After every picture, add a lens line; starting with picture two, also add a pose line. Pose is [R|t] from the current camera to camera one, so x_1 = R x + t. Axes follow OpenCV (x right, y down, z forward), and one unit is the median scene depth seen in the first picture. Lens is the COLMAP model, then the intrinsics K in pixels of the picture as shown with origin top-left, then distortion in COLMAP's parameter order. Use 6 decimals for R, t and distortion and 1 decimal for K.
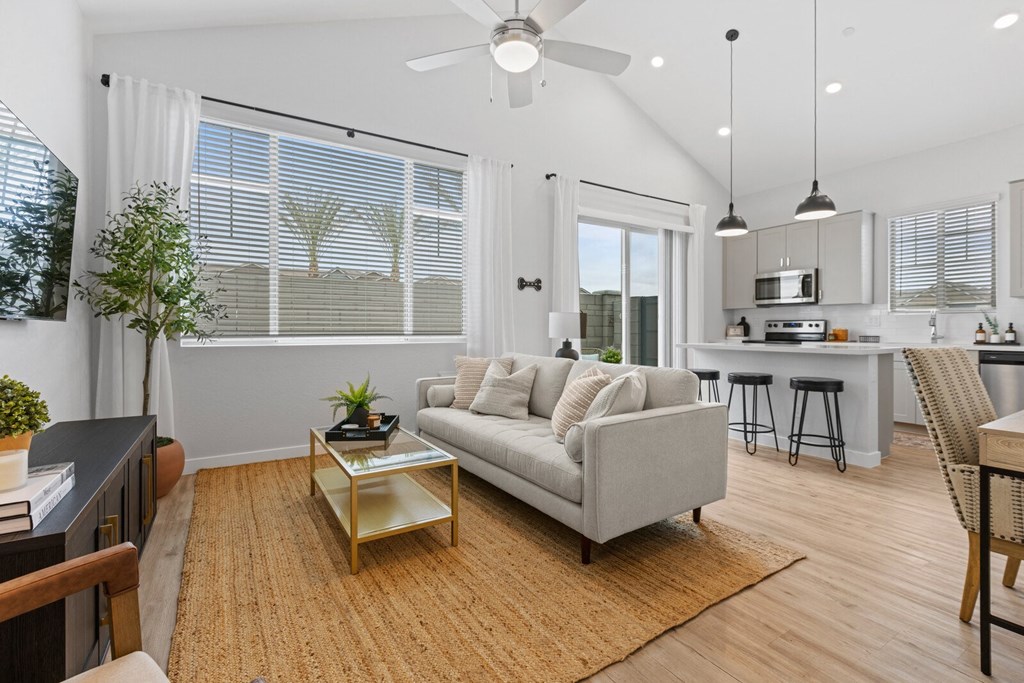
lens RADIAL K [[457.1, 0, 512.0], [0, 457.1, 341.5], [0, 0, 1]] dist [0.001563, 0.000285]
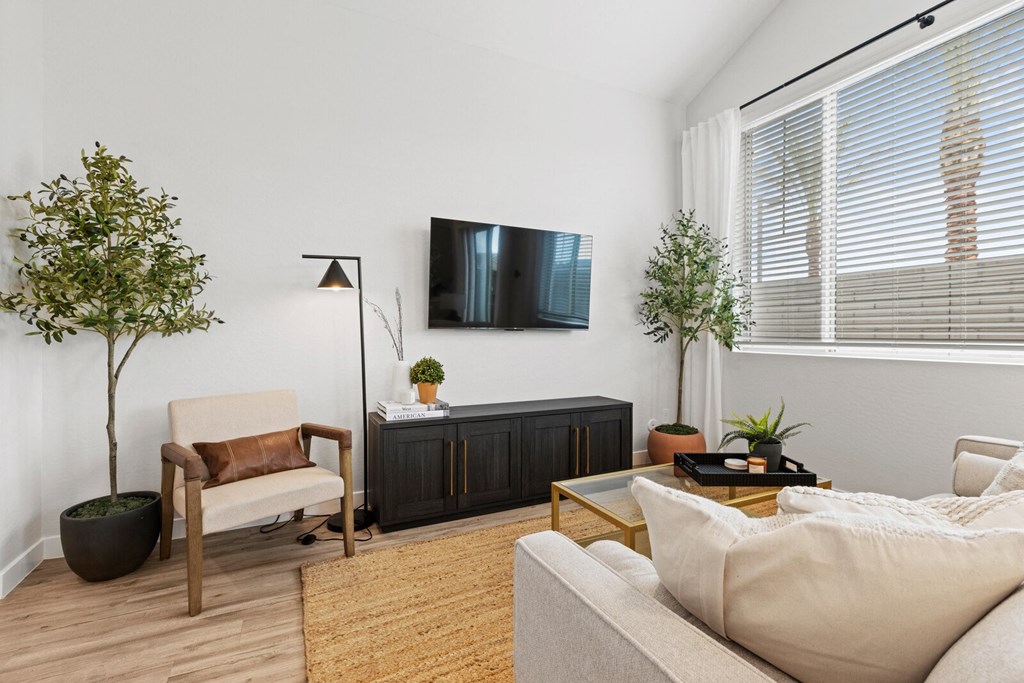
lens RADIAL K [[457.1, 0, 512.0], [0, 457.1, 341.5], [0, 0, 1]] dist [0.001563, 0.000285]
pose [[-0.112289, 0.011623, -0.993608, 0.401503], [-0.025386, 0.999572, 0.014562, -0.016019], [0.993351, 0.026859, -0.111946, 0.625907]]
